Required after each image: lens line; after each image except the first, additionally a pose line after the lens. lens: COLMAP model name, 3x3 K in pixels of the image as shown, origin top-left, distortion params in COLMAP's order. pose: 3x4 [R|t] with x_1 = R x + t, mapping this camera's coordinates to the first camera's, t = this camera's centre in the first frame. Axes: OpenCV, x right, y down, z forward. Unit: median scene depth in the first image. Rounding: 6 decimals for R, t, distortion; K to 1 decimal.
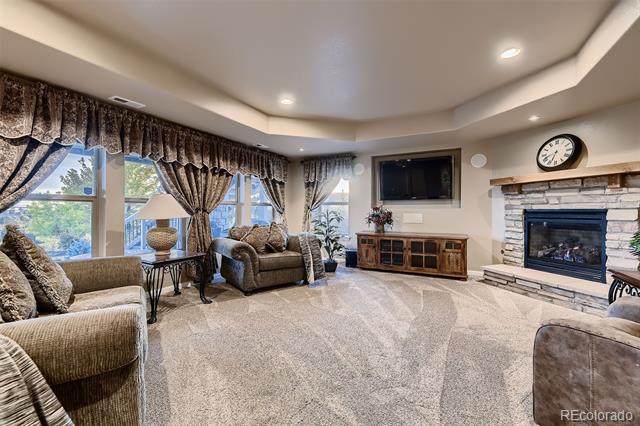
lens RADIAL K [[274.5, 0, 320.0], [0, 274.5, 213.0], [0, 0, 1]] dist [0.000049, 0.000004]
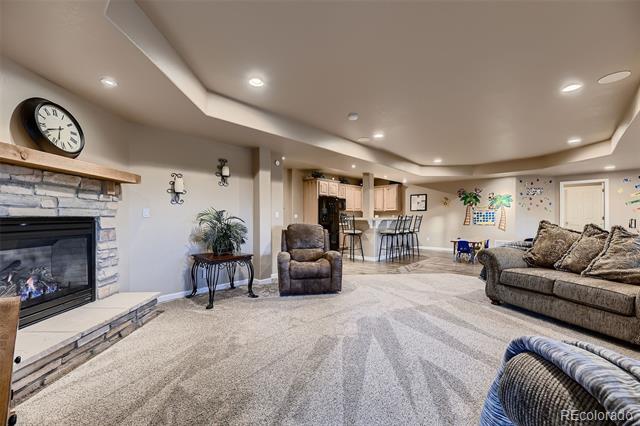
lens RADIAL K [[259.4, 0, 323.2], [0, 259.4, 212.7], [0, 0, 1]] dist [0.000198, -0.000043]
pose [[-0.960041, 0.002466, 0.279849, 0.088588], [-0.001072, 0.999921, -0.012489, -0.015838], [-0.279858, -0.012290, -0.959963, 1.421500]]
